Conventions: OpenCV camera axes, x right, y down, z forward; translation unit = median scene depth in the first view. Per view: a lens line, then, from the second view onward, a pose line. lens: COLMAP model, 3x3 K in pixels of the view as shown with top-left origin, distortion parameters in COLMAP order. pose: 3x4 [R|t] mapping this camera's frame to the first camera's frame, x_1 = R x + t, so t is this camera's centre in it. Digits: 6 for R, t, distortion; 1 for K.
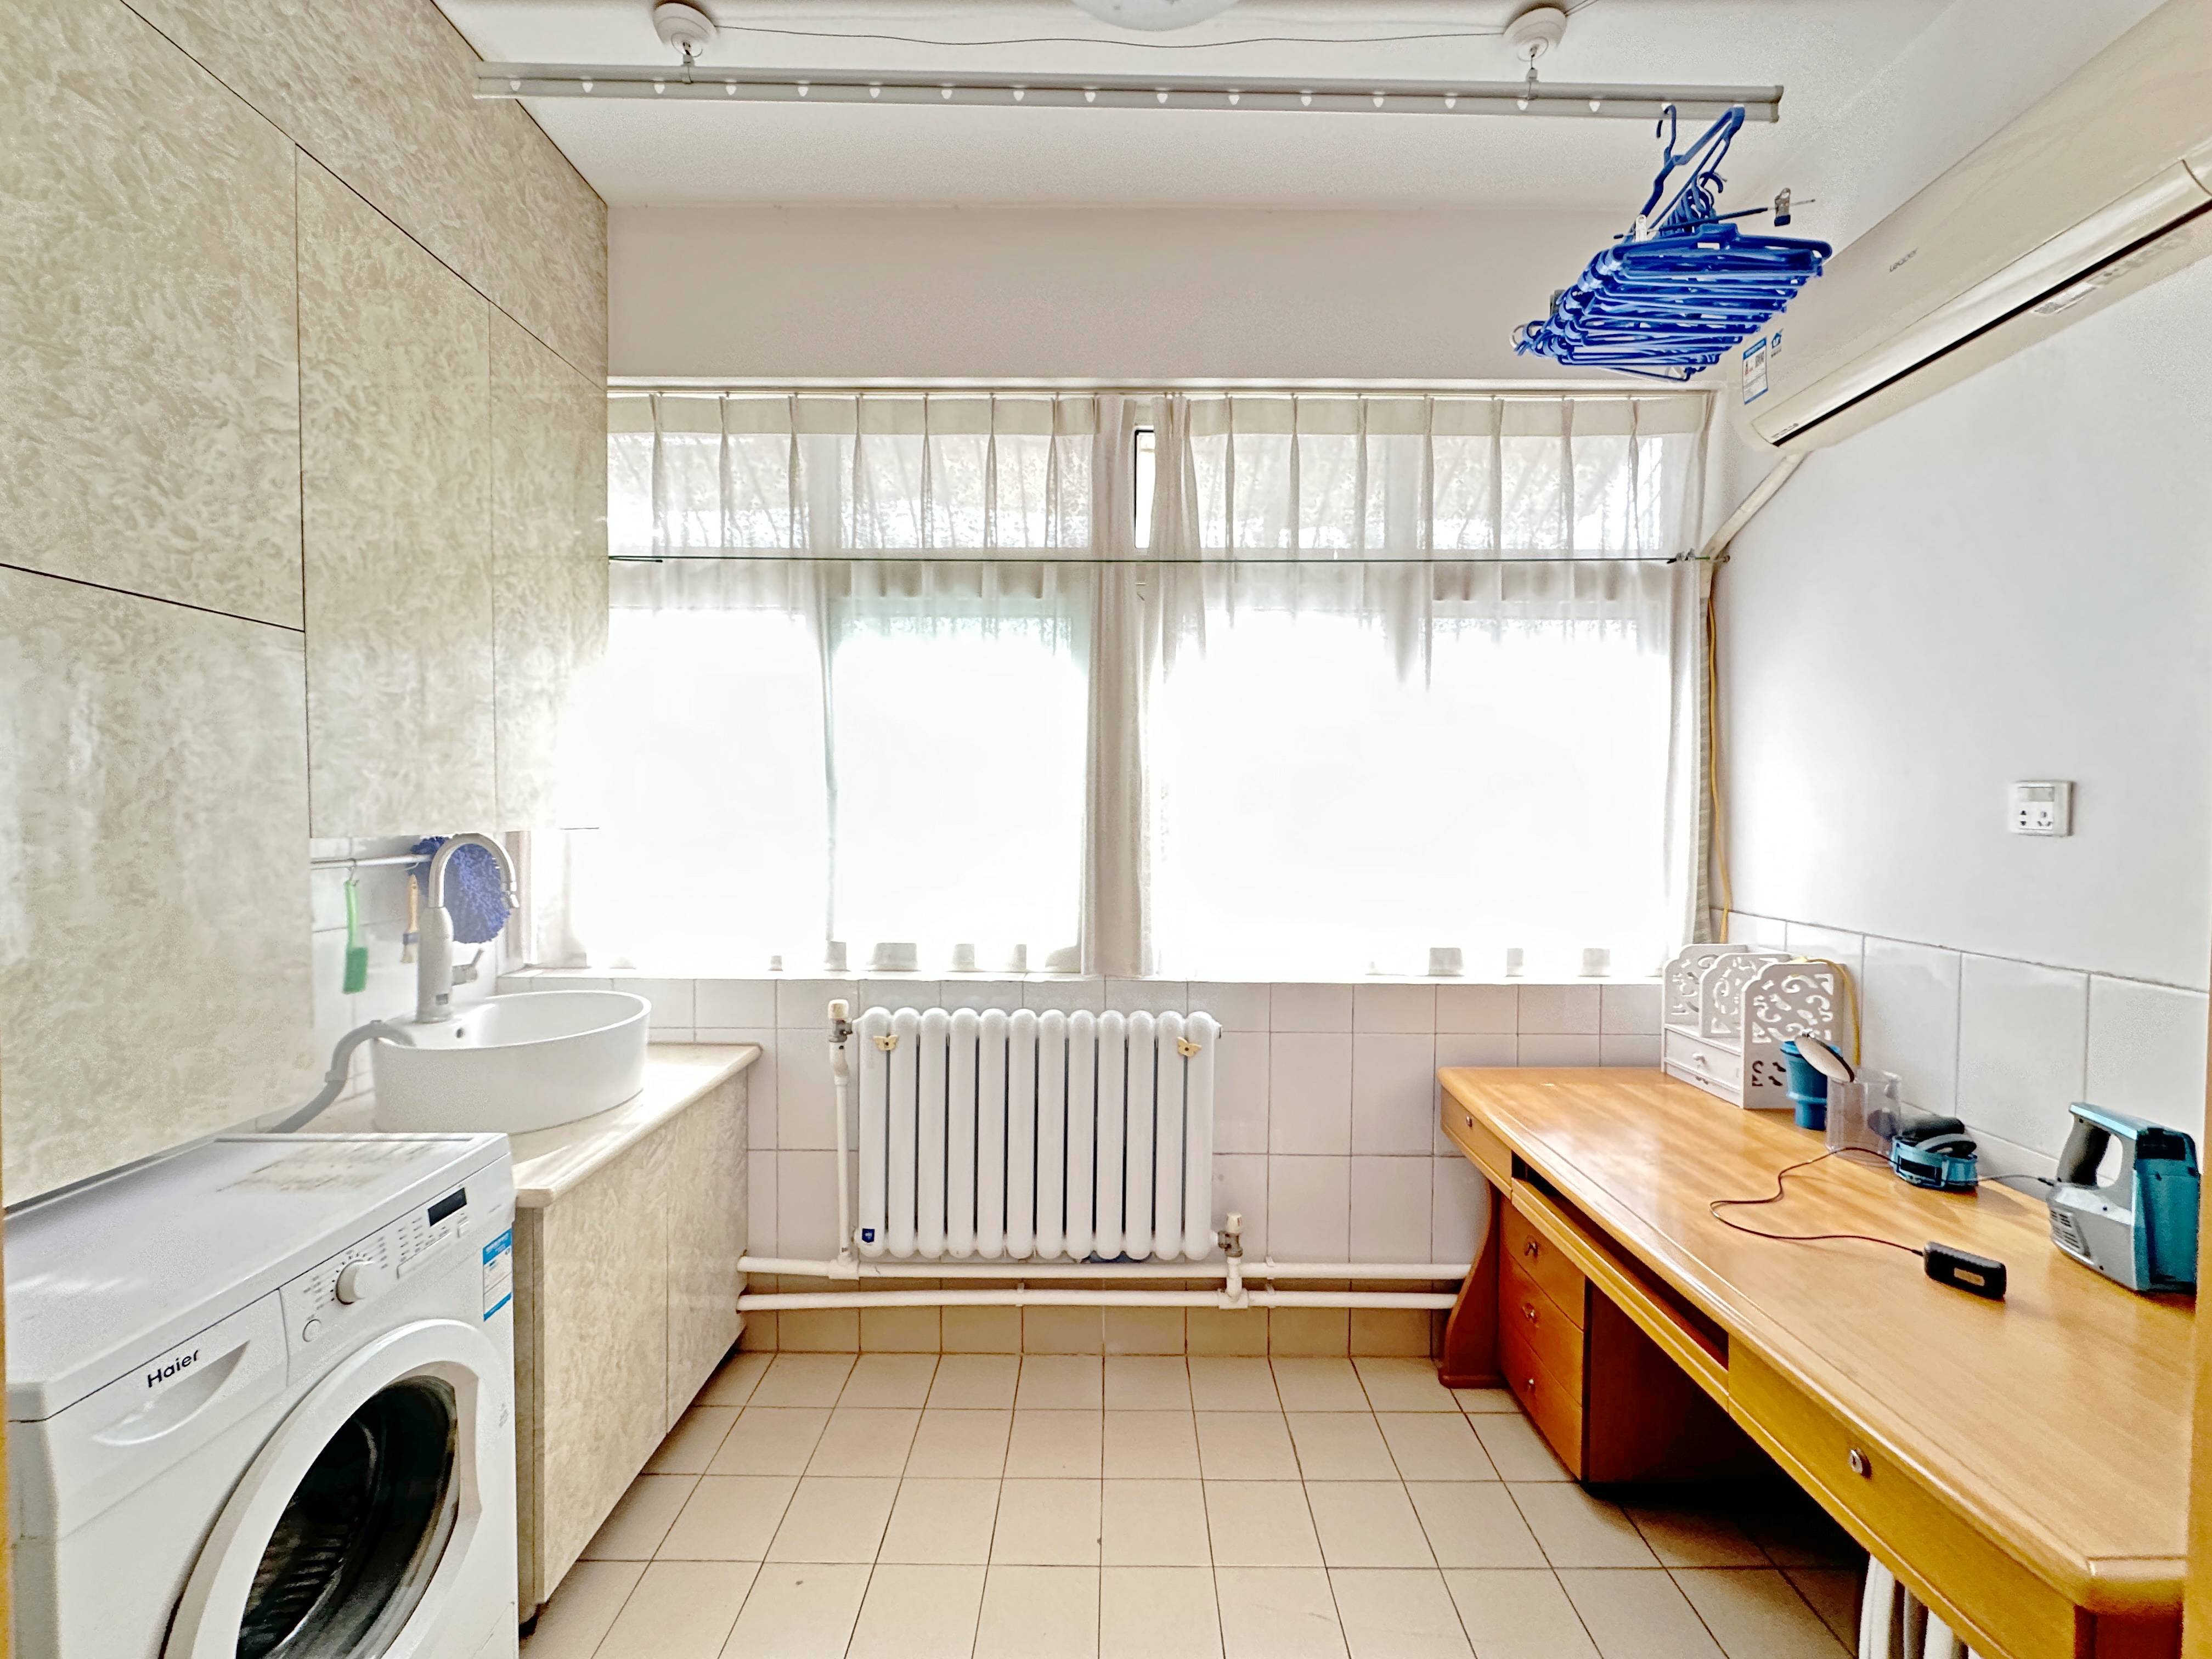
lens RADIAL K [[887.0, 0, 1113.6], [0, 887.0, 824.4], [0, 0, 1]] dist [-0.001481, 0.000040]
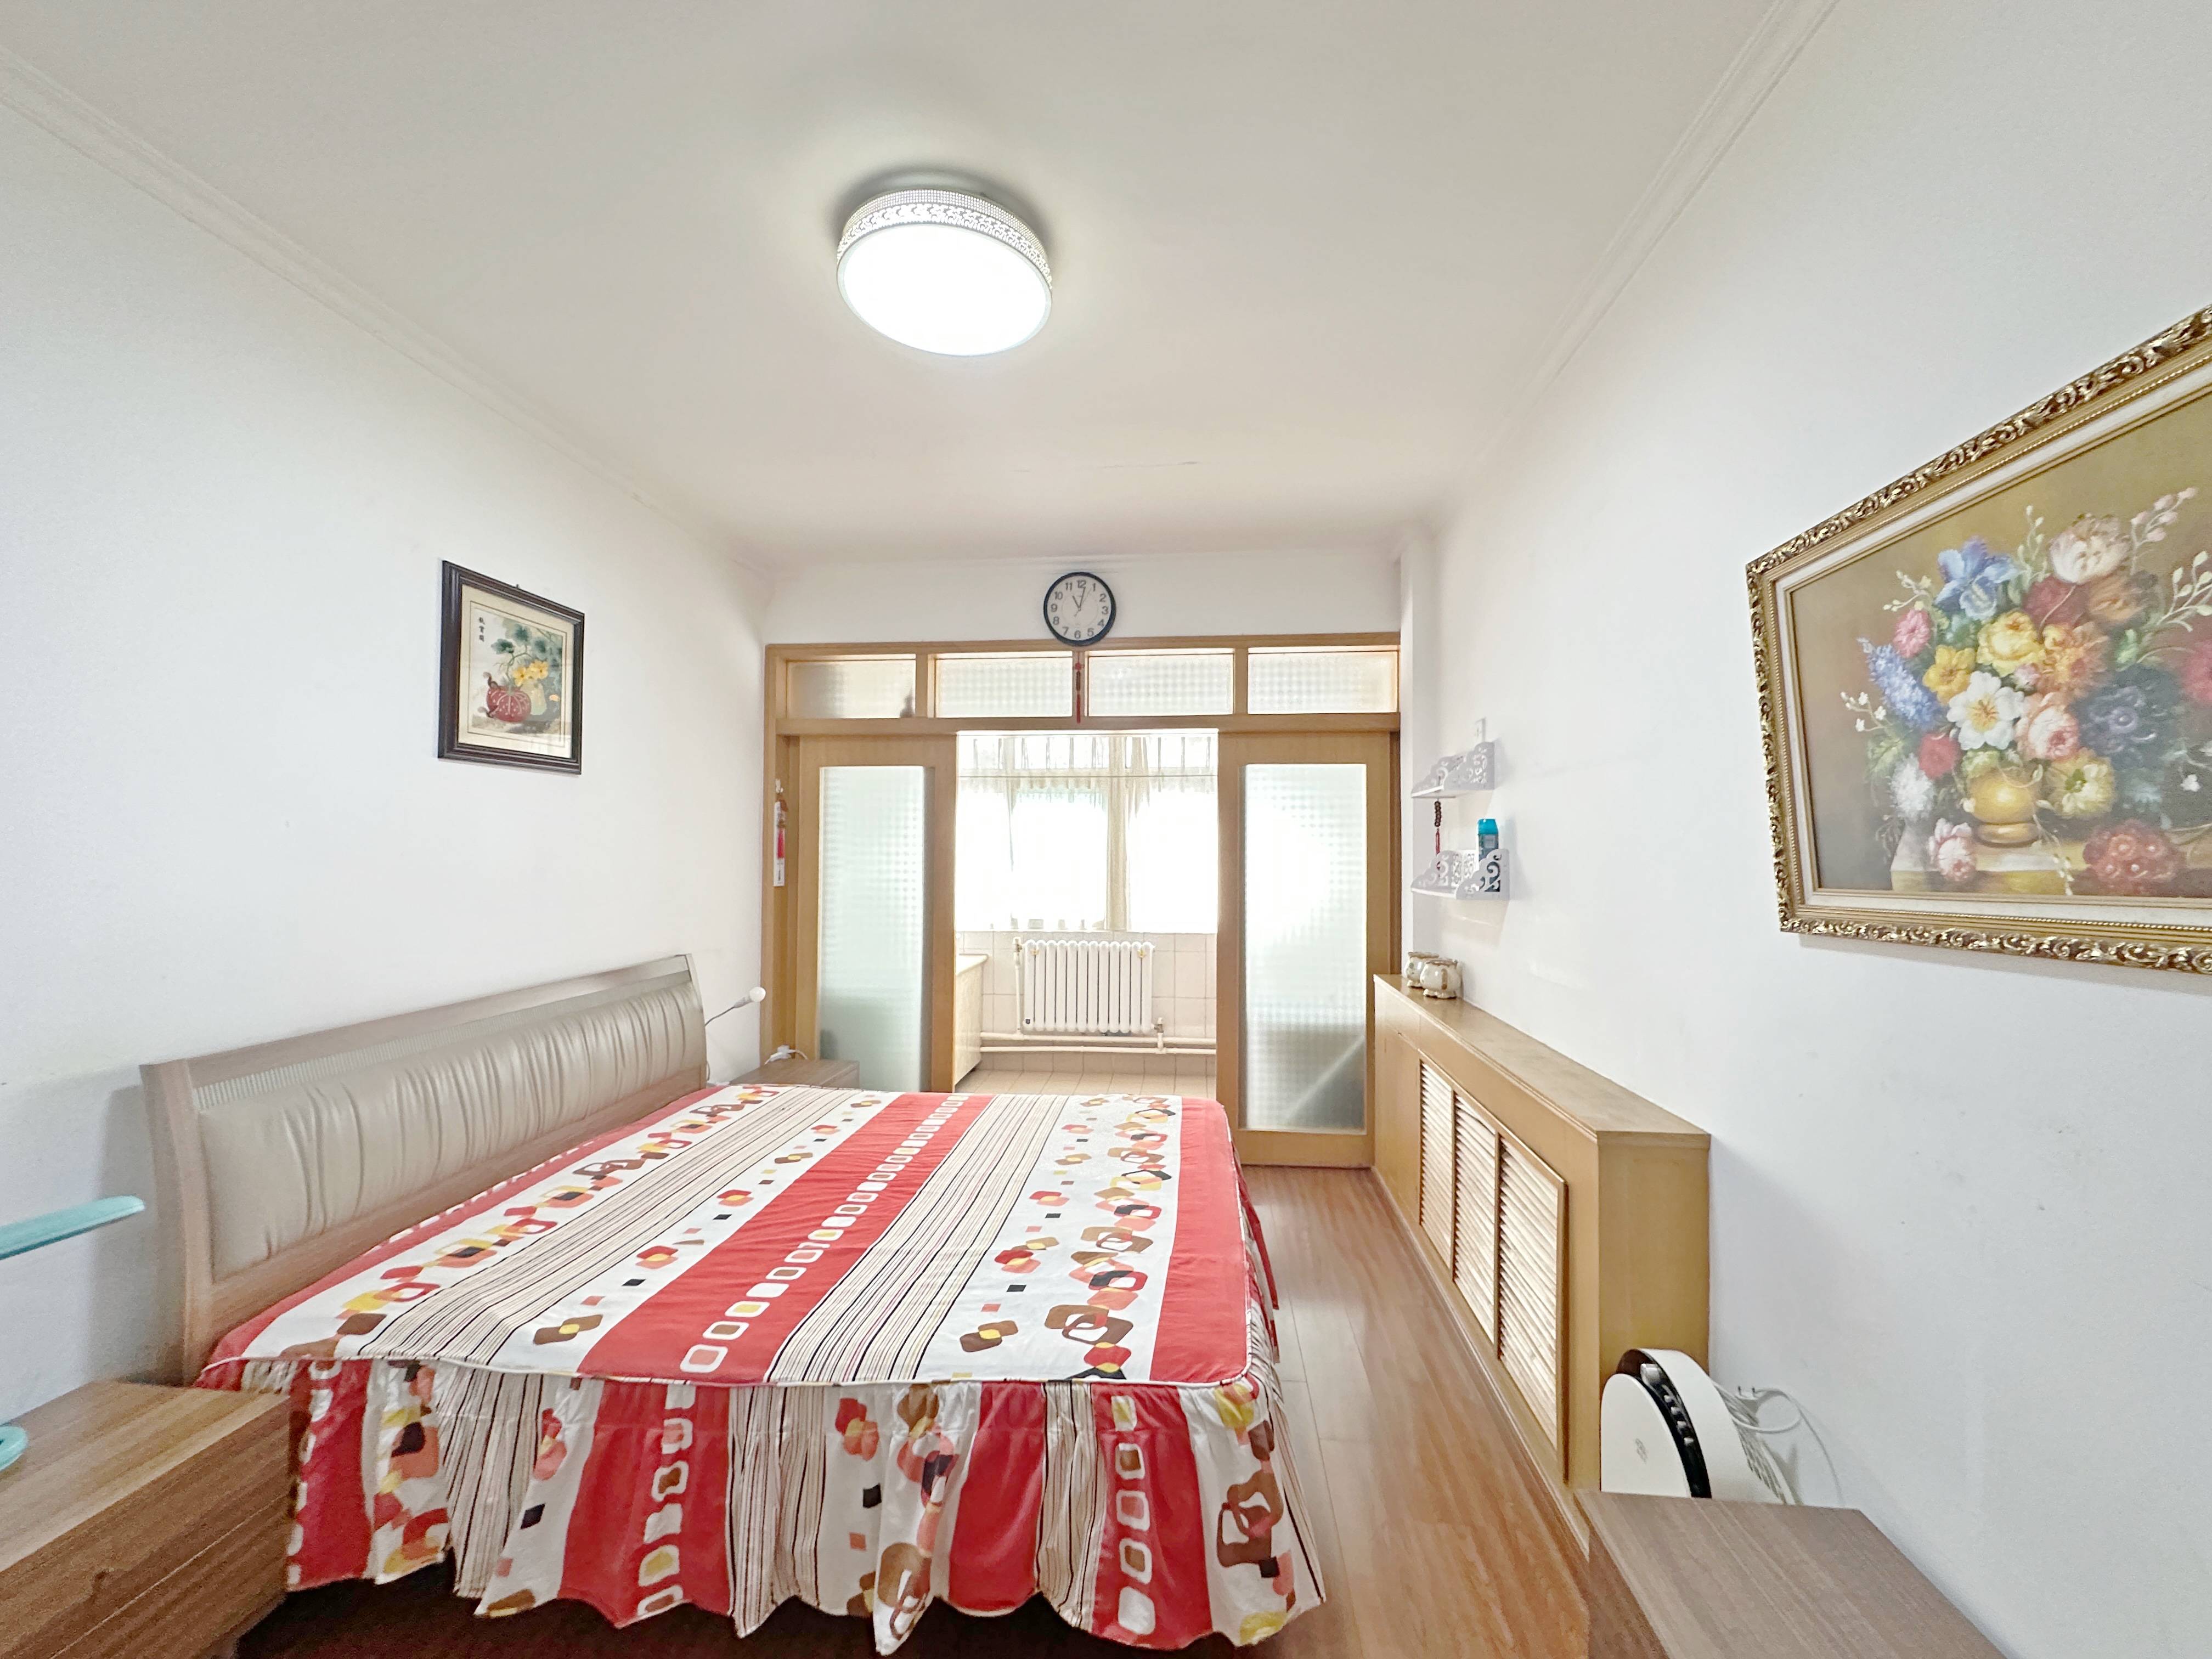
lens RADIAL K [[887.0, 0, 1107.8], [0, 887.0, 834.9], [0, 0, 1]] dist [-0.001481, 0.000040]
pose [[0.995107, -0.005012, -0.098679, 0.241858], [0.001502, 0.999365, -0.035608, -0.022239], [0.098795, 0.035285, 0.994482, -1.698746]]
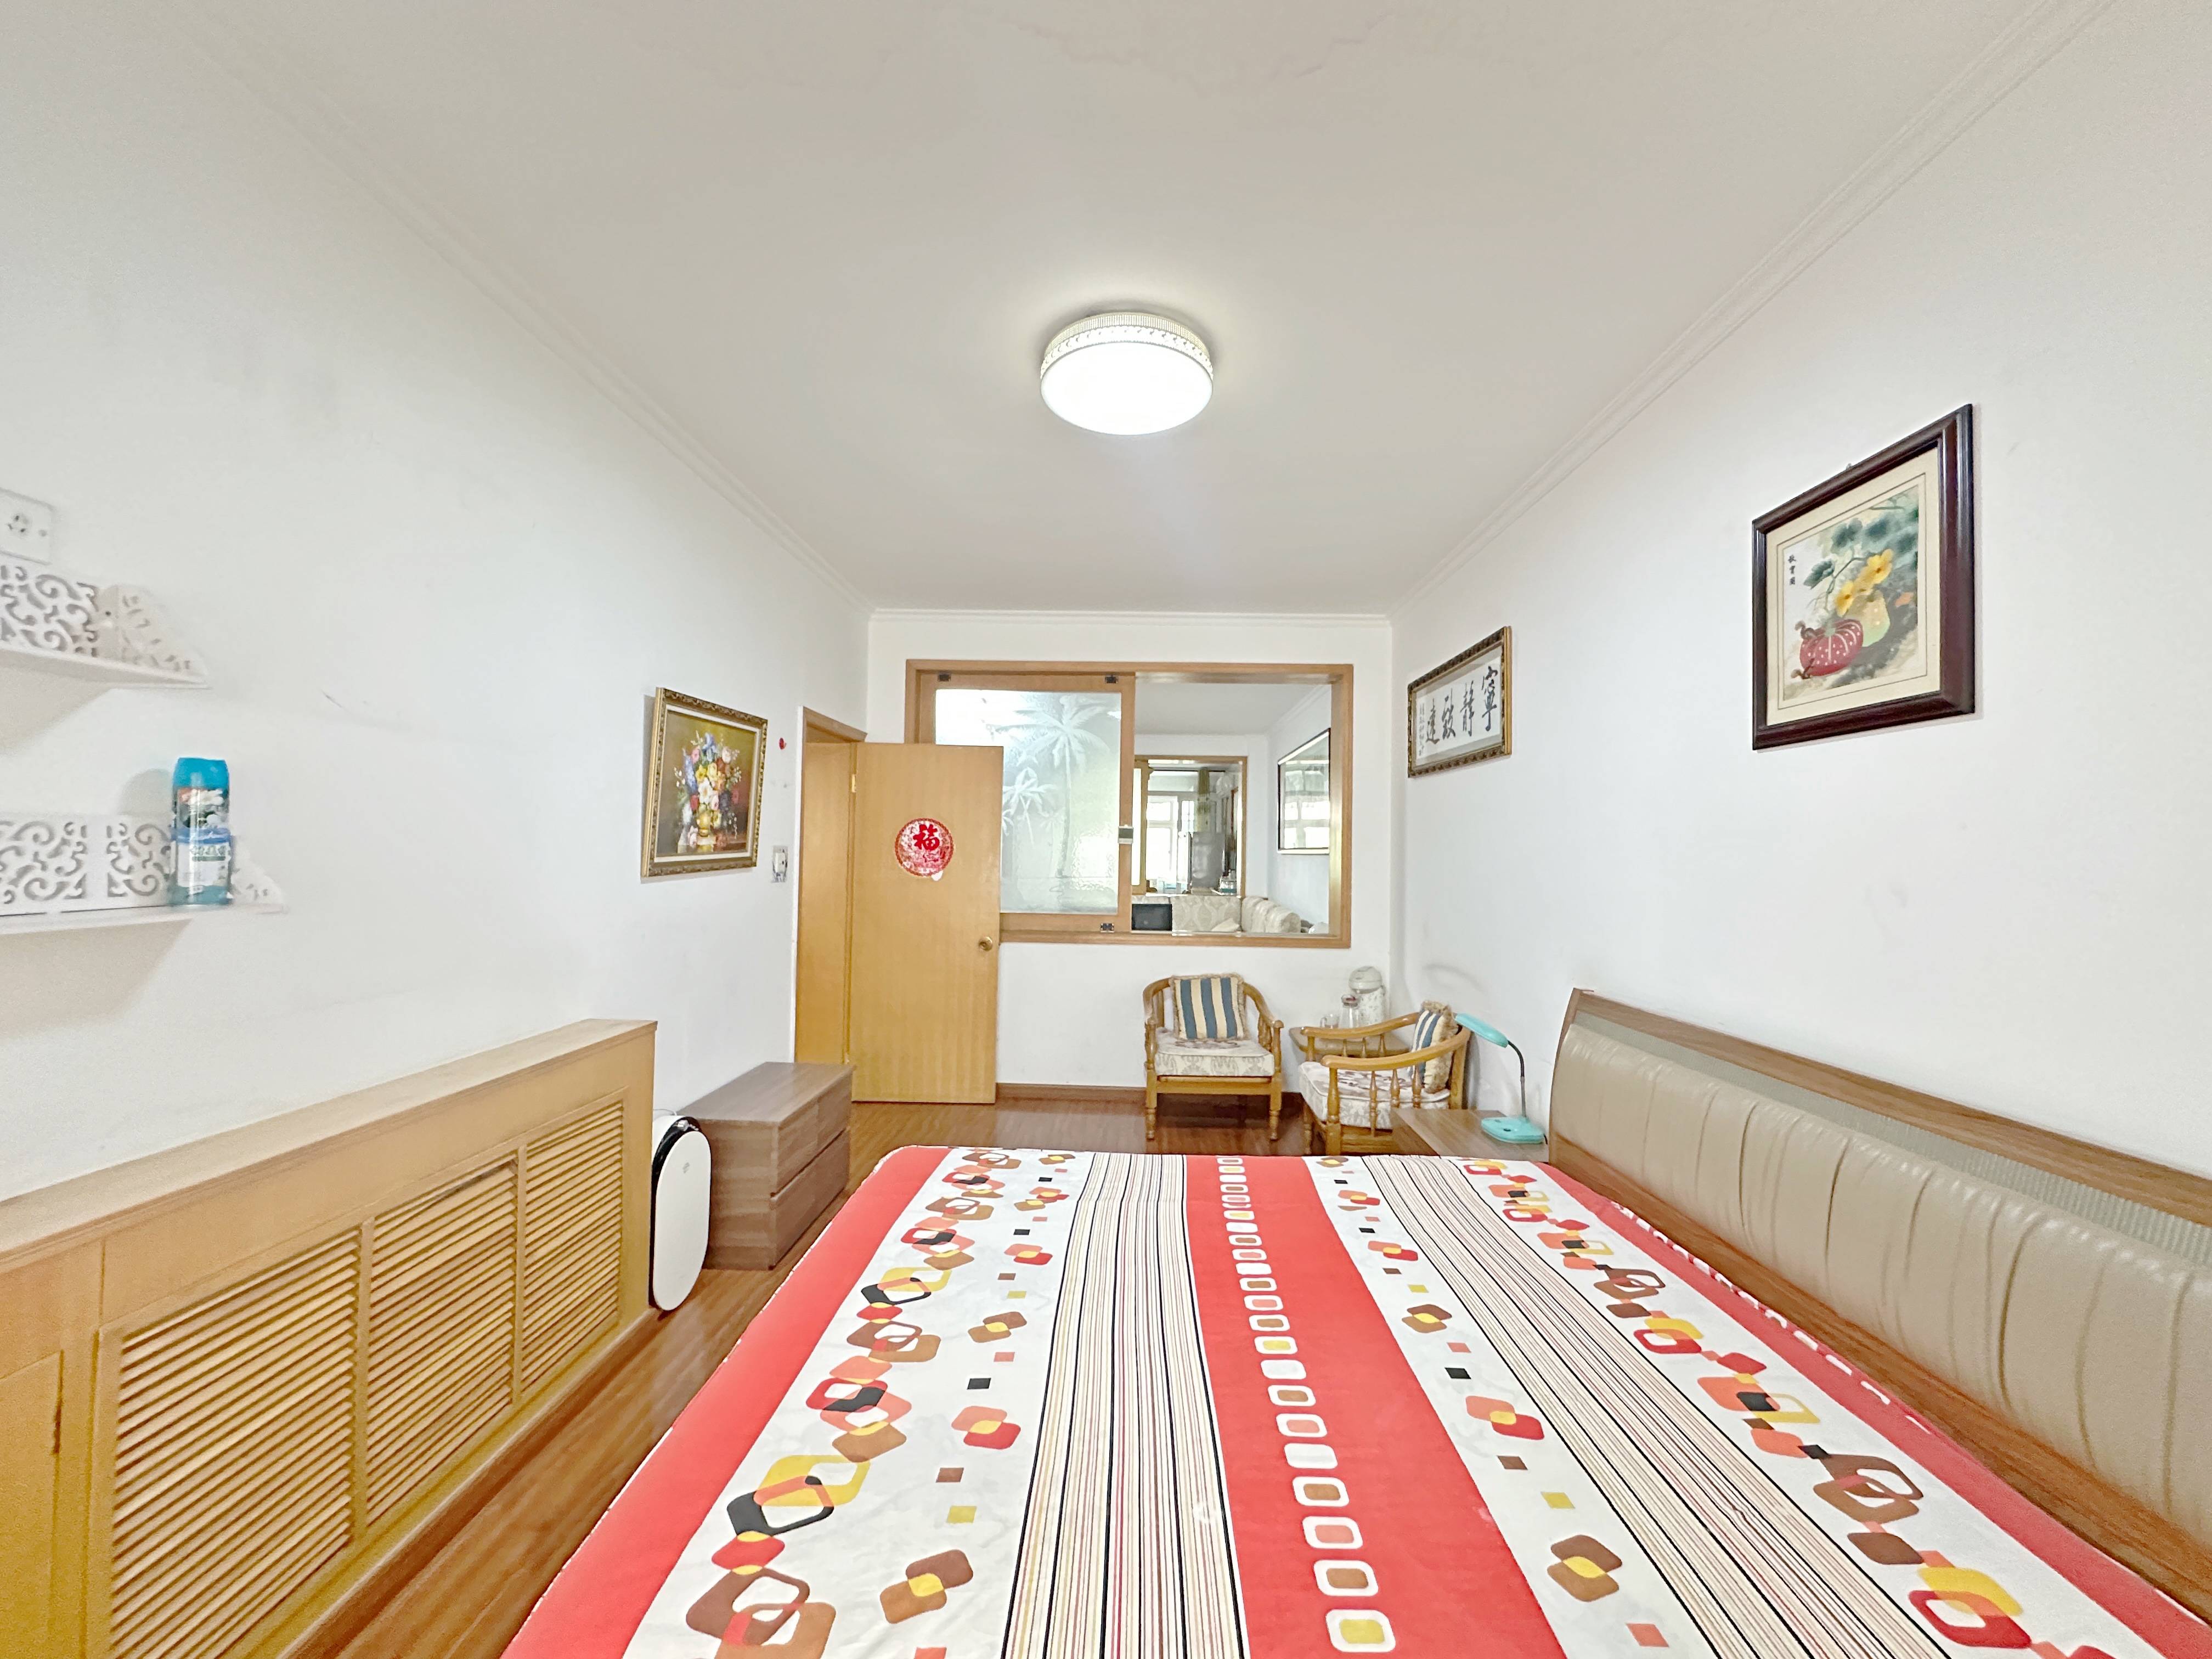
lens RADIAL K [[887.0, 0, 1113.2], [0, 887.0, 823.3], [0, 0, 1]] dist [-0.001481, 0.000040]
pose [[-0.999444, -0.024235, 0.022887, -0.365864], [-0.024567, 0.999595, -0.014351, -0.083498], [-0.022530, -0.014905, -0.999635, 2.690597]]
